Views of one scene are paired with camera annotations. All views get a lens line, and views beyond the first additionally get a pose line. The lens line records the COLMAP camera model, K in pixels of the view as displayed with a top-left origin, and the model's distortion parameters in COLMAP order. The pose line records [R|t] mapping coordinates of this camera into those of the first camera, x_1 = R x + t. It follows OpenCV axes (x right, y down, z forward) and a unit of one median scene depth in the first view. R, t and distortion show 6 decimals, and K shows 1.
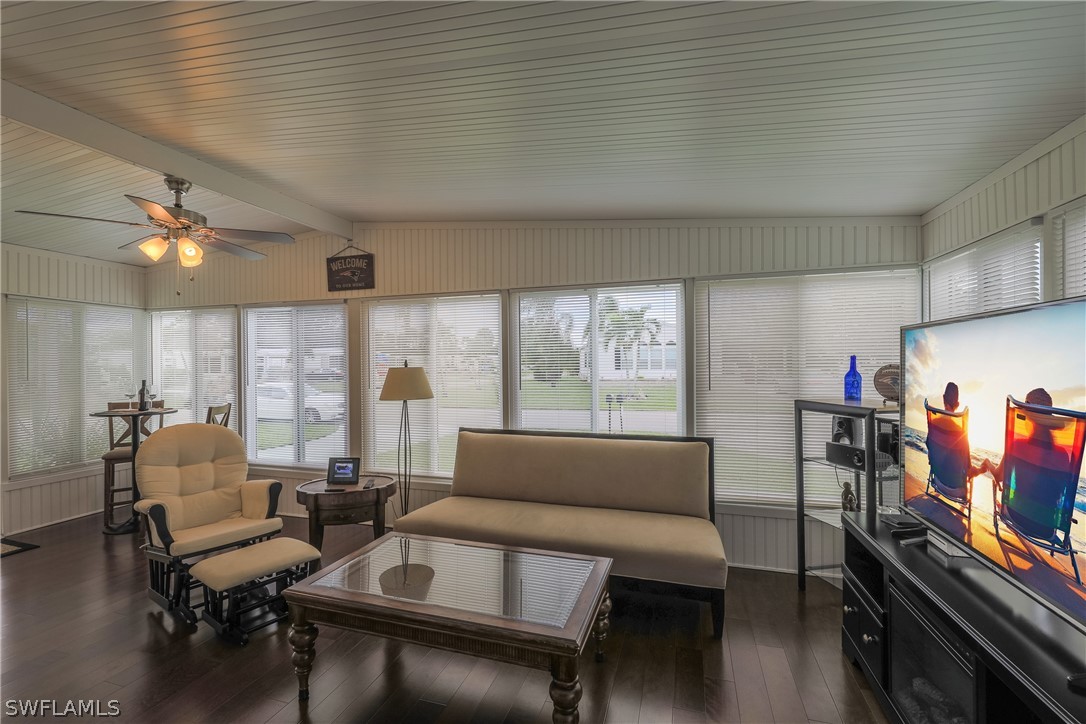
lens RADIAL K [[484.9, 0, 536.7], [0, 484.9, 363.5], [0, 0, 1]] dist [0.000797, 0.000437]
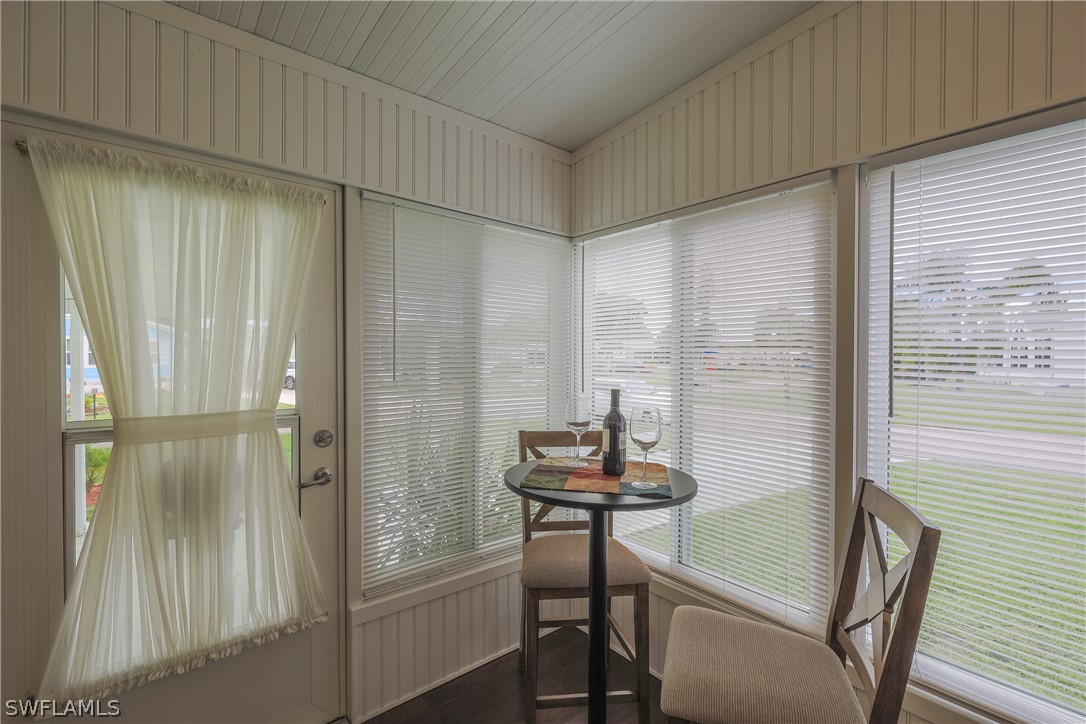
lens RADIAL K [[484.9, 0, 536.7], [0, 484.9, 363.5], [0, 0, 1]] dist [0.000797, 0.000437]
pose [[0.835586, 0.019975, -0.548997, -0.695383], [-0.011240, 0.999751, 0.019269, 0.008836], [0.549245, -0.009930, 0.835602, 0.702162]]
